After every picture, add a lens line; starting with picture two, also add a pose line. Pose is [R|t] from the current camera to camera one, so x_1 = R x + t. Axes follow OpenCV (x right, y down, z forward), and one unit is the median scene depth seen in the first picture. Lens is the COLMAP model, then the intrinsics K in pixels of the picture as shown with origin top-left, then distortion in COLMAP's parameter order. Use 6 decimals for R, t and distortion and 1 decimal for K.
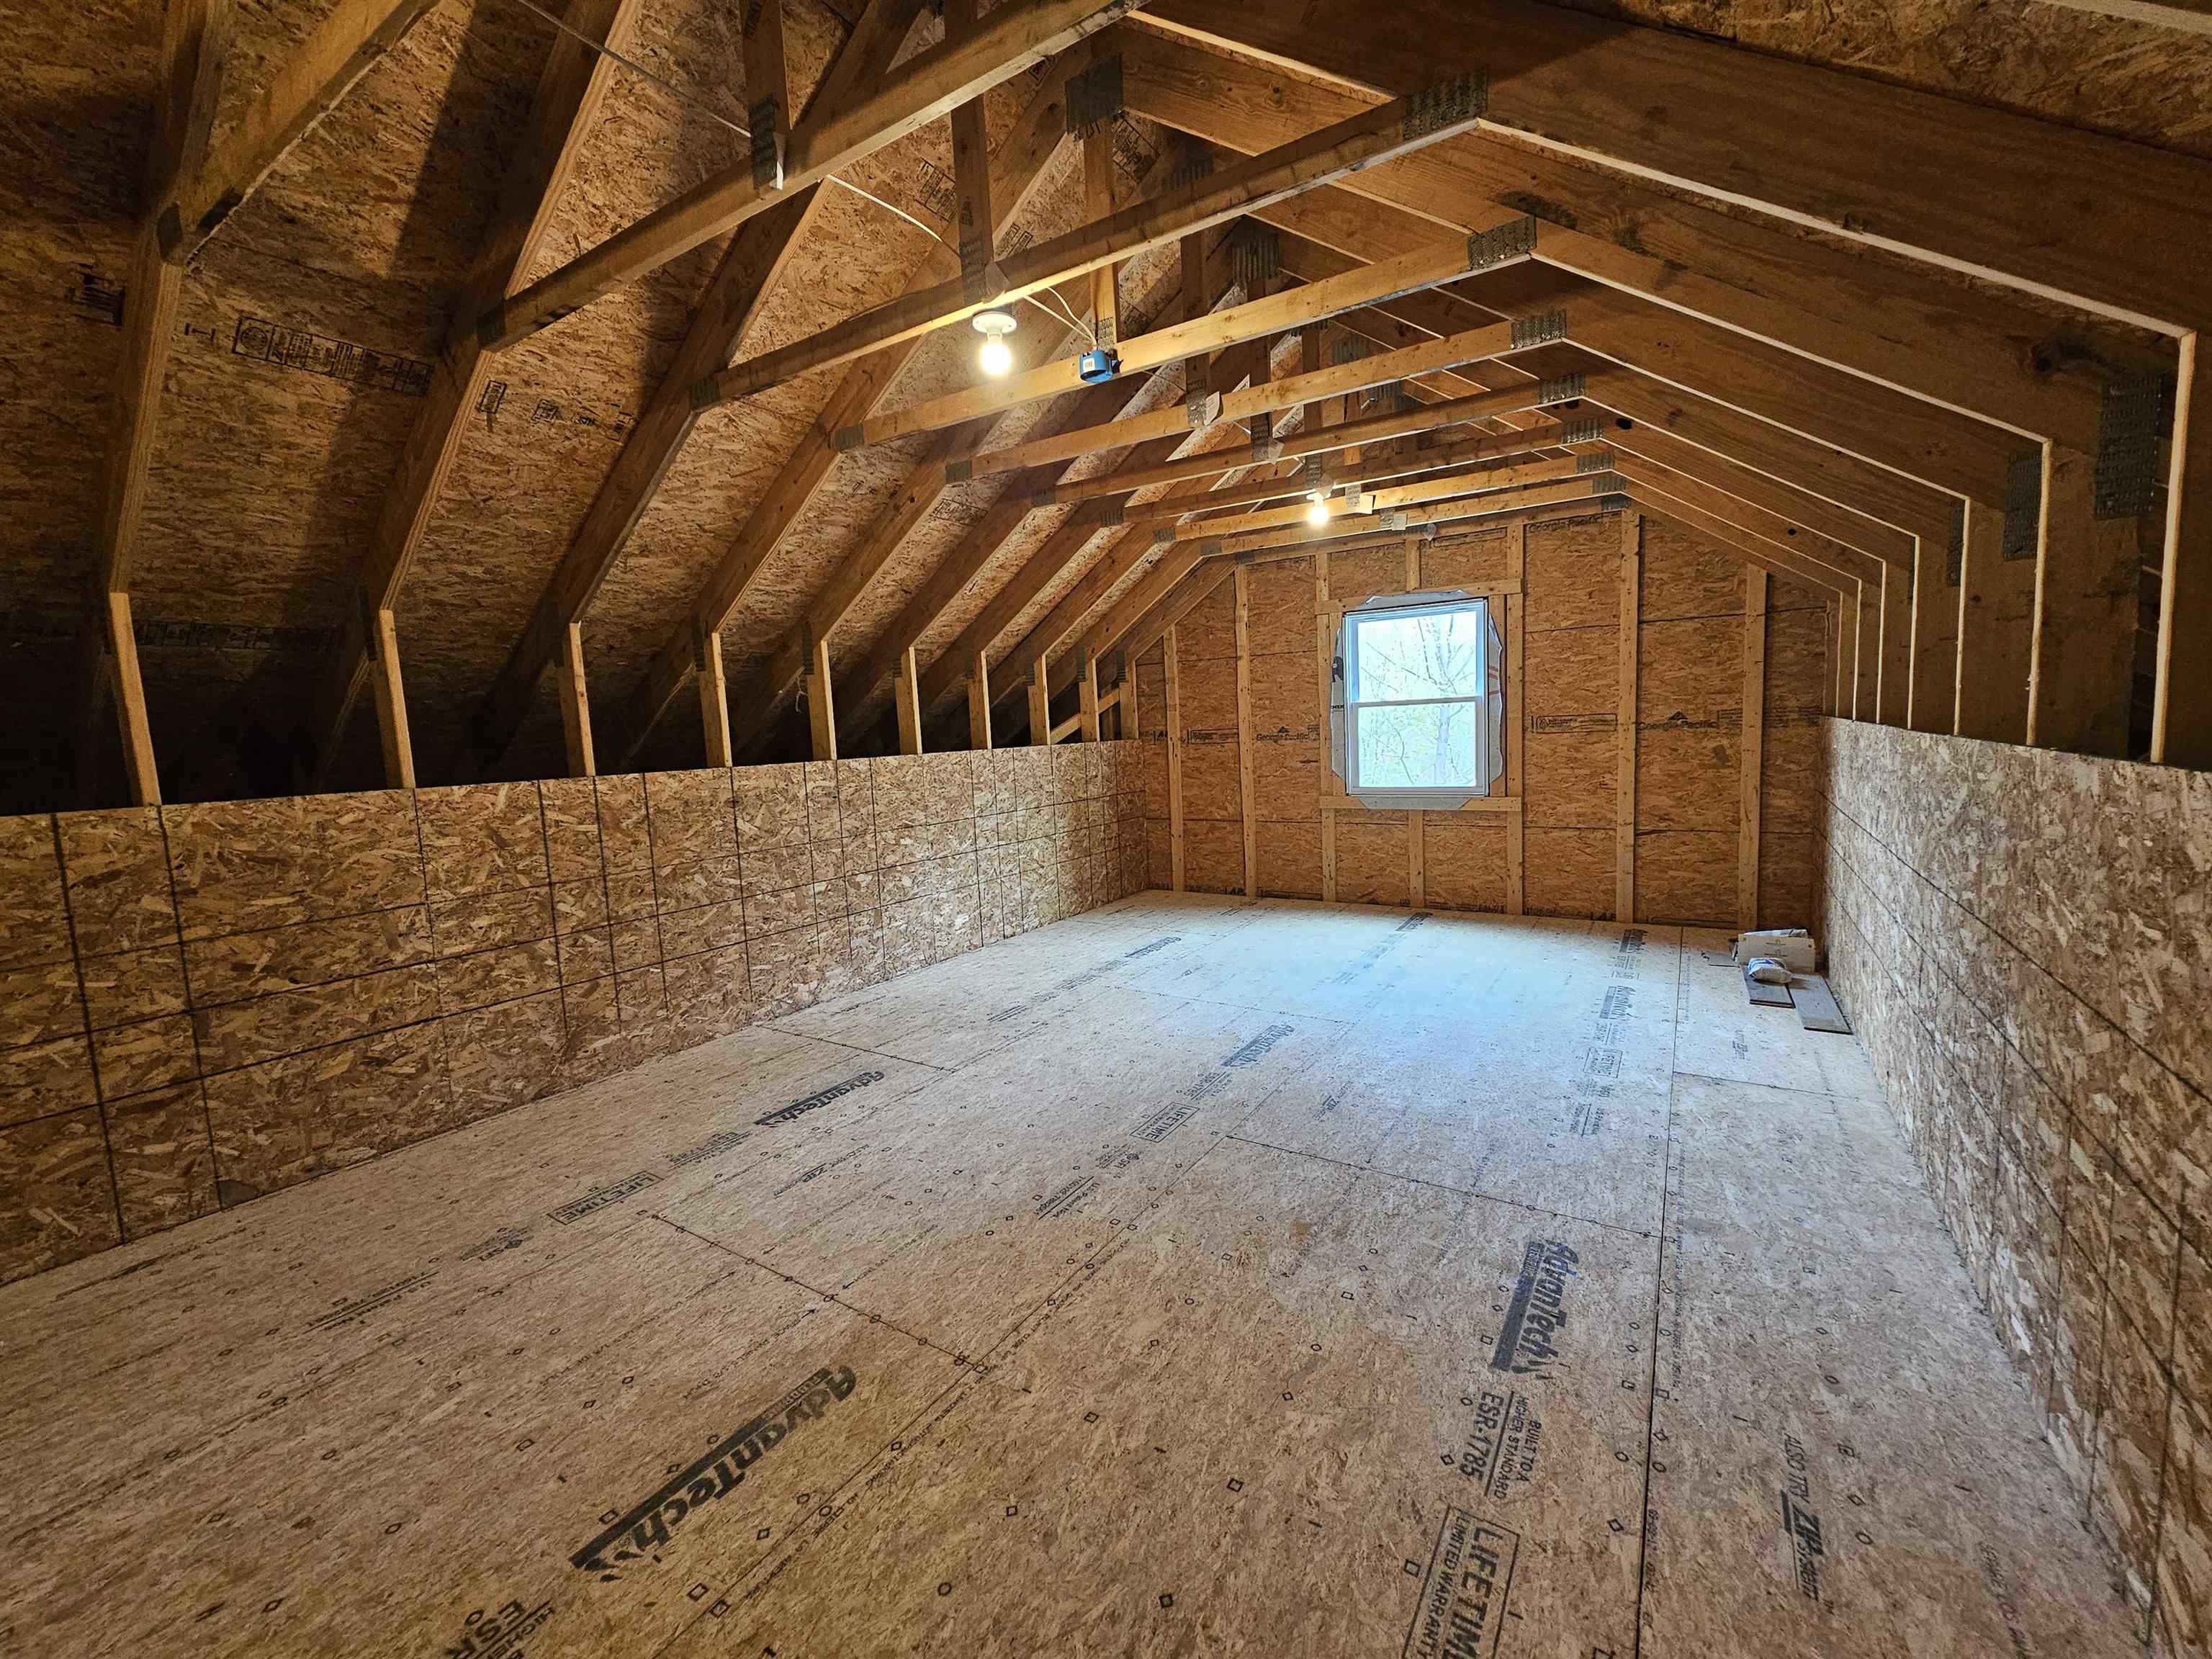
lens RADIAL K [[905.6, 0, 1113.3], [0, 905.6, 826.7], [0, 0, 1]] dist [-0.000443, 0.000512]
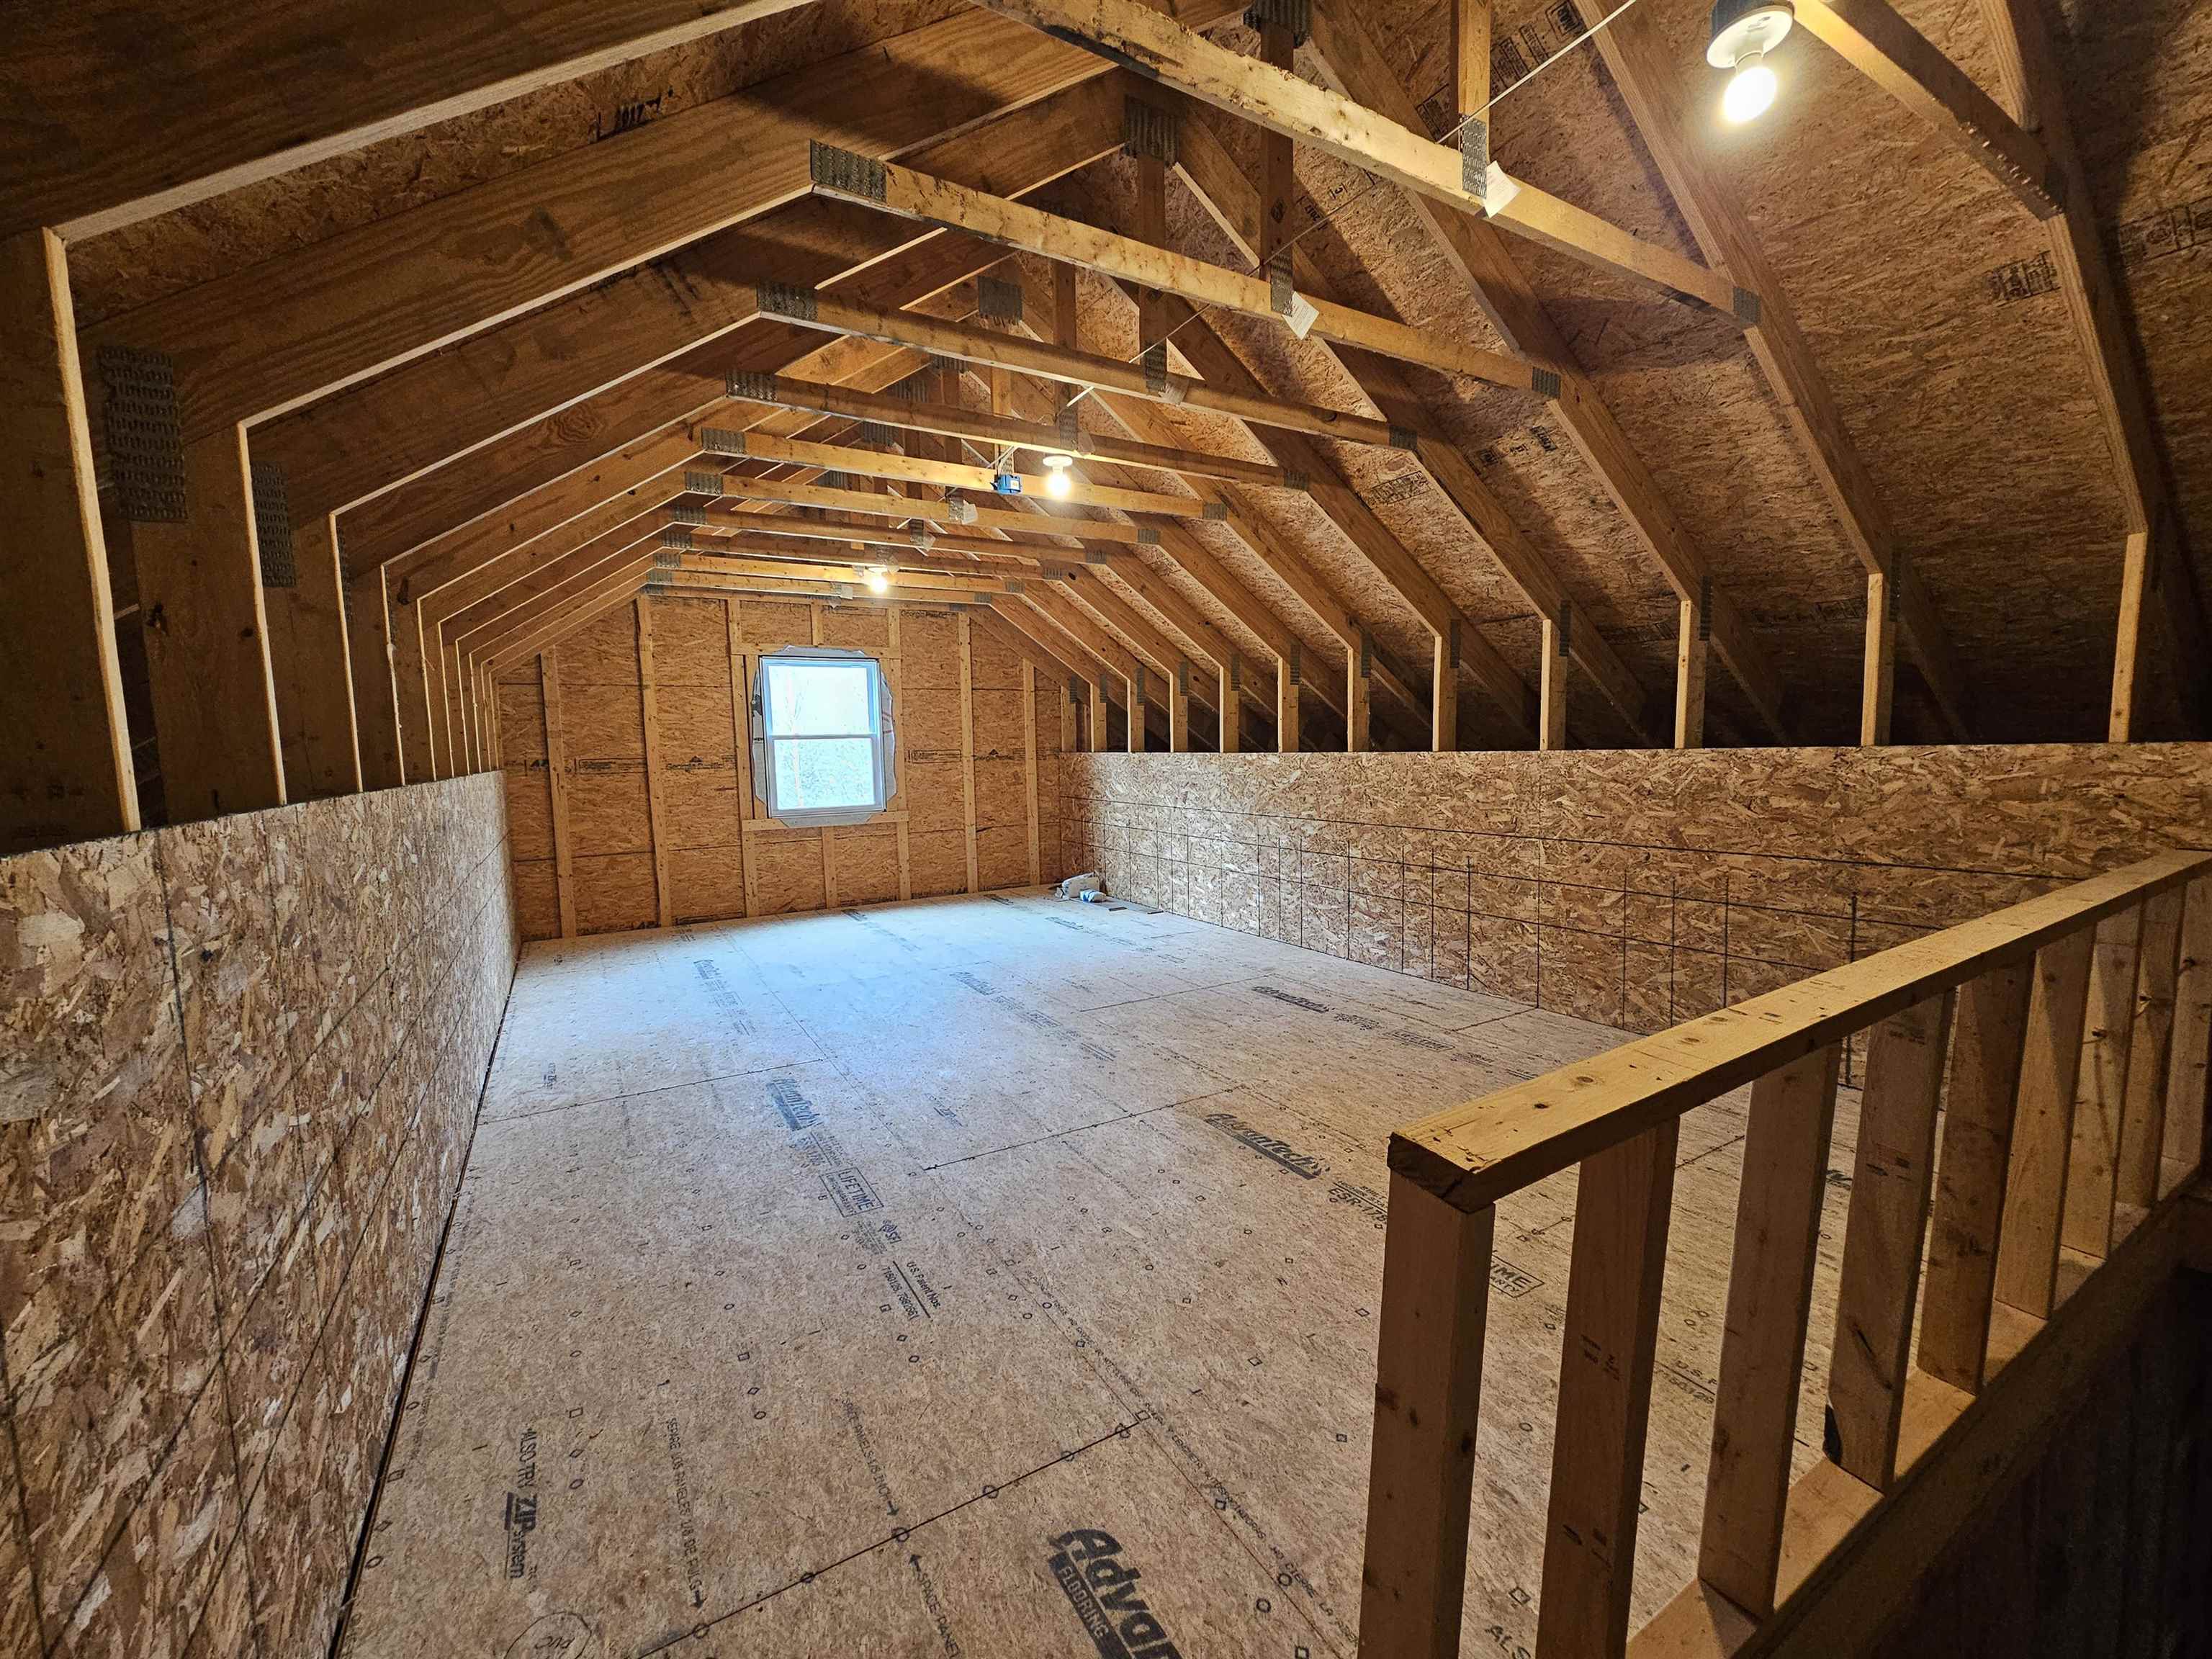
lens RADIAL K [[905.6, 0, 1119.2], [0, 905.6, 833.7], [0, 0, 1]] dist [-0.000443, 0.000512]
pose [[0.444865, -0.055701, 0.893864, -0.594814], [0.103696, 0.994555, 0.010368, 0.019646], [-0.889574, 0.088078, 0.448218, 0.121531]]
